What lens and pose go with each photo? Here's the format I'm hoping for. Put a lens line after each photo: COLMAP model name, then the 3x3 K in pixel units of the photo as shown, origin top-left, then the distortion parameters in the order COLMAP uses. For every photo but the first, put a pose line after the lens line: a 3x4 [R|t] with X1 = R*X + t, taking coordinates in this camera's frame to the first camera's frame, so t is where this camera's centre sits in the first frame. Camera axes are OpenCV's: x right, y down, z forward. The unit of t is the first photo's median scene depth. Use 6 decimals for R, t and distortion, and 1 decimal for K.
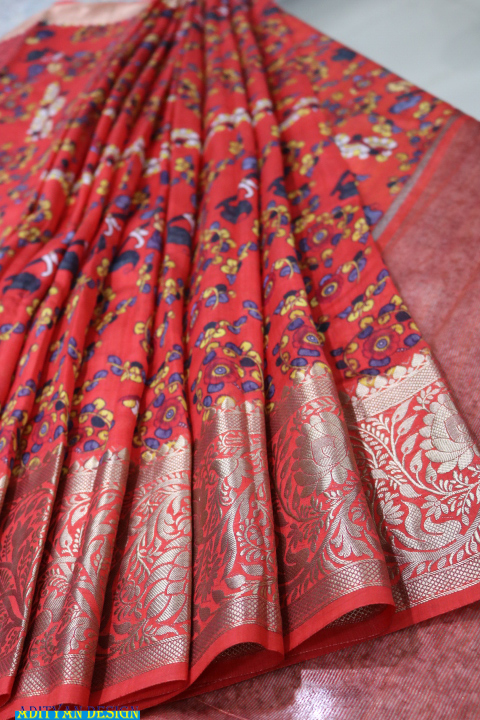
lens RADIAL K [[829.7, 0, 240.0], [0, 829.7, 360.0], [0, 0, 1]] dist [-0.001894, 0.015336]
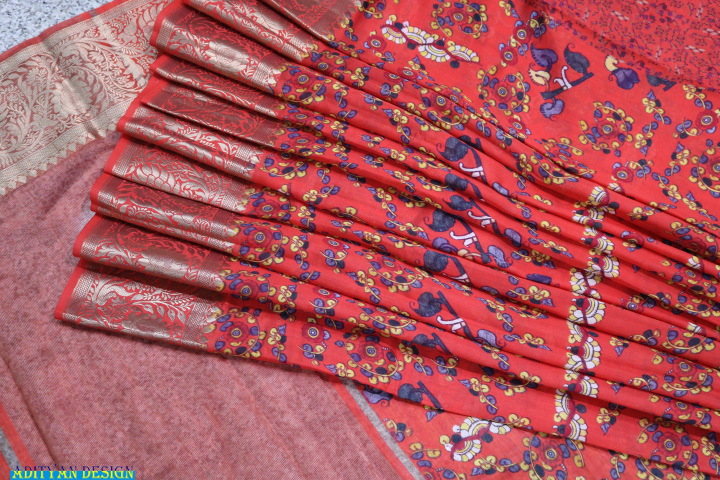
lens RADIAL K [[829.7, 0, 360.0], [0, 829.7, 240.0], [0, 0, 1]] dist [-0.001894, 0.015336]
pose [[-0.328928, 0.942655, -0.056636, 0.010763], [-0.576827, -0.153068, 0.802397, -1.531566], [0.747714, 0.296600, 0.594097, 0.165425]]
